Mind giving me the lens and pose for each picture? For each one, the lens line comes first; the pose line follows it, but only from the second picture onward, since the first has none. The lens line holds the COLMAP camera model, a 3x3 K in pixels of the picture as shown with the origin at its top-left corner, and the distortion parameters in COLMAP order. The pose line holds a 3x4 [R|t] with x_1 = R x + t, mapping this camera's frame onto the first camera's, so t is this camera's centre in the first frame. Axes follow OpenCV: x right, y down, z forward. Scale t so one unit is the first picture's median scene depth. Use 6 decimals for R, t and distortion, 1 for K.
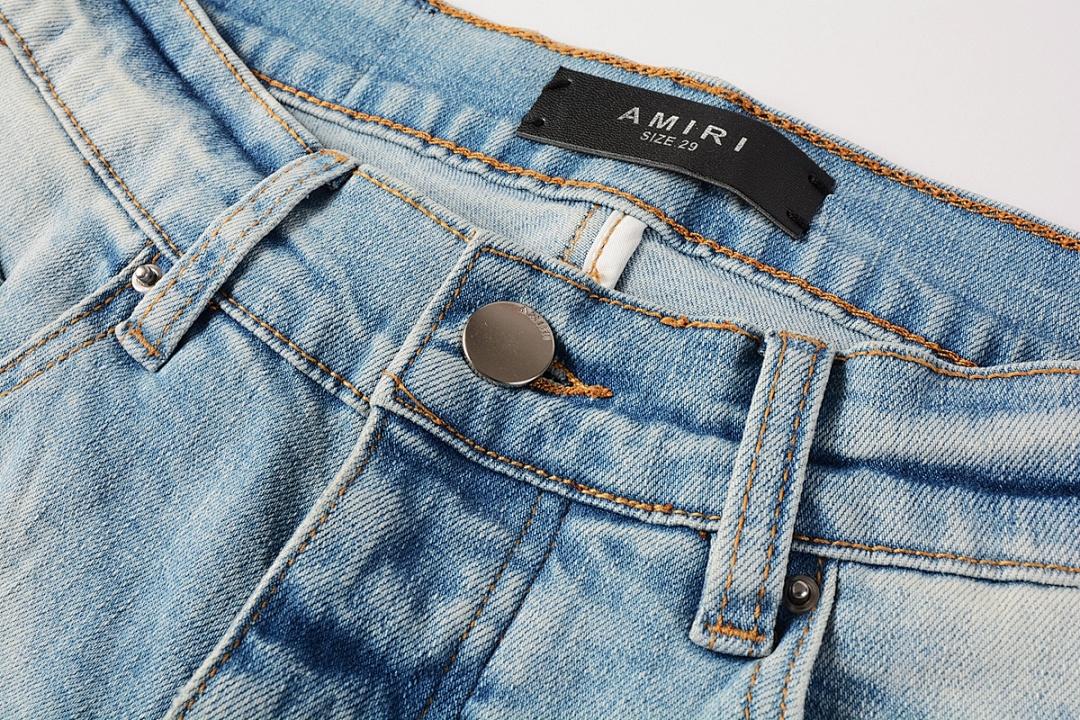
lens RADIAL K [[1218.0, 0, 540.0], [0, 1218.0, 360.0], [0, 0, 1]] dist [0.017027, 0.003284]
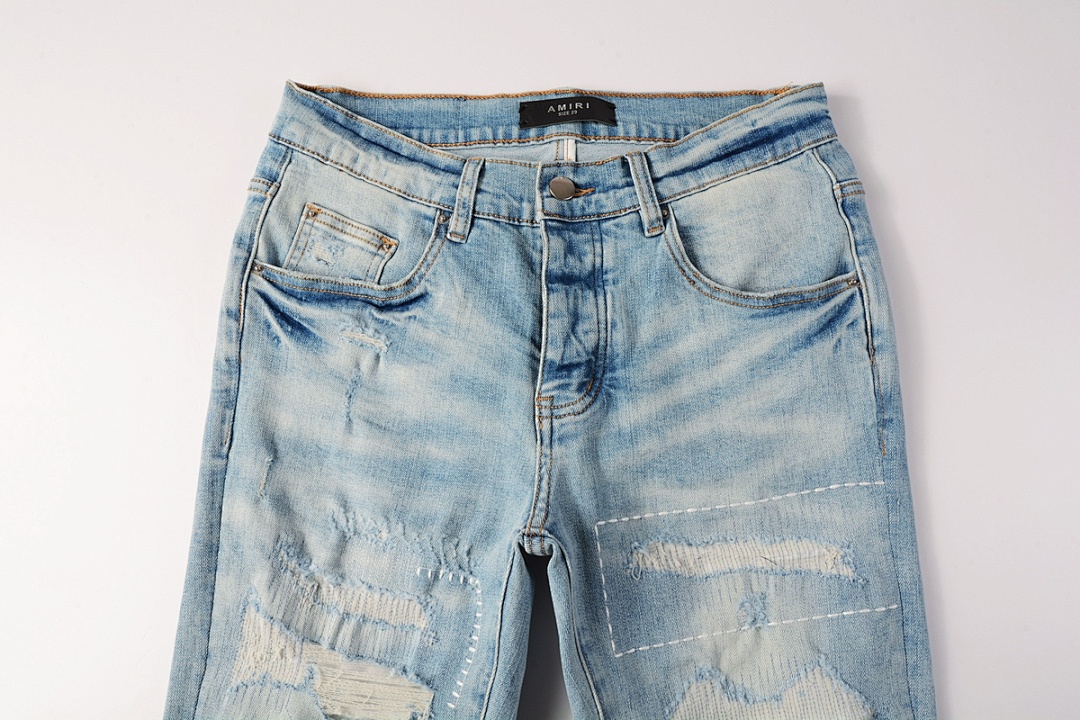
lens RADIAL K [[849.5, 0, 540.0], [0, 849.5, 360.0], [0, 0, 1]] dist [-0.004999, -0.000443]
pose [[0.865910, -0.460693, 0.194840, -0.774901], [0.410820, 0.877225, 0.248401, -0.211288], [-0.285355, -0.135048, 0.948860, -1.354893]]
